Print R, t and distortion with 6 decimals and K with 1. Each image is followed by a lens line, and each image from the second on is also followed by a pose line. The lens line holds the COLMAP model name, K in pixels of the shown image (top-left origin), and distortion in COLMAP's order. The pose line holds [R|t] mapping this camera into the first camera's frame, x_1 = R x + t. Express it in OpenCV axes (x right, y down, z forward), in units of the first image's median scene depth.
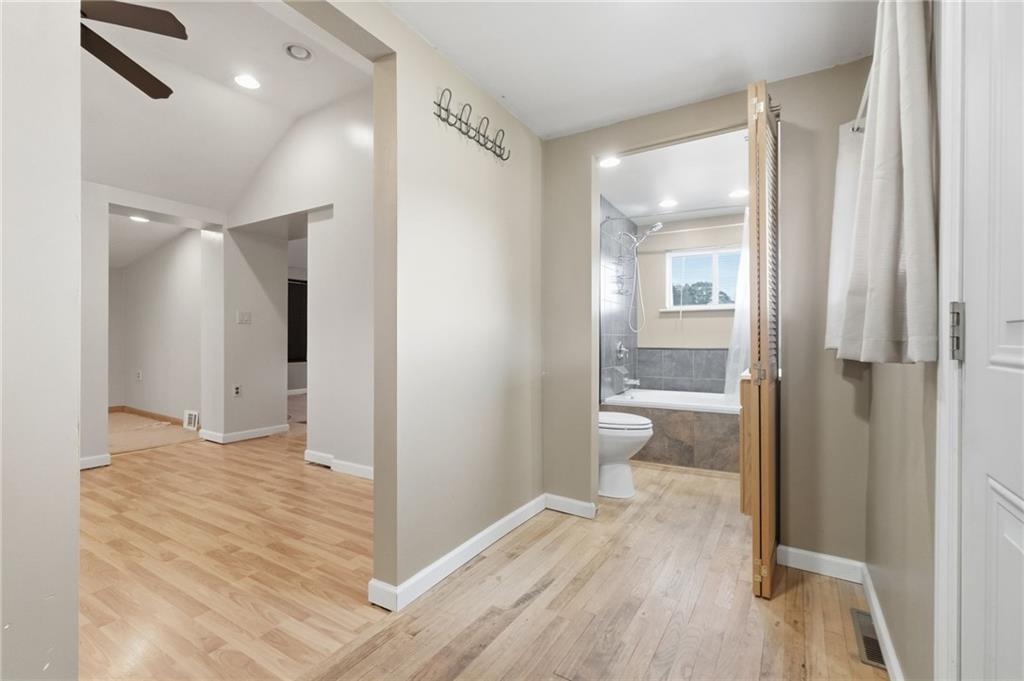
lens RADIAL K [[457.4, 0, 510.9], [0, 457.4, 339.9], [0, 0, 1]] dist [0.002585, -0.000987]
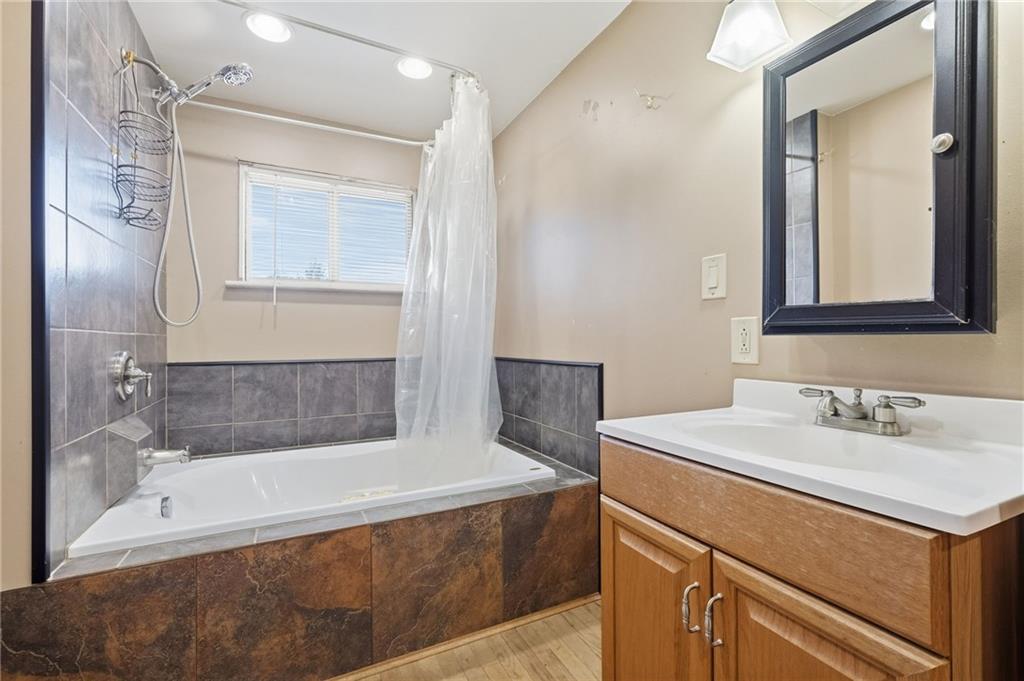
lens RADIAL K [[457.4, 0, 514.4], [0, 457.4, 339.6], [0, 0, 1]] dist [0.002585, -0.000987]
pose [[0.551205, 0.002319, 0.834366, 0.106072], [0.002066, 0.999989, -0.004145, -0.003700], [-0.834367, 0.004008, 0.551195, 0.540705]]
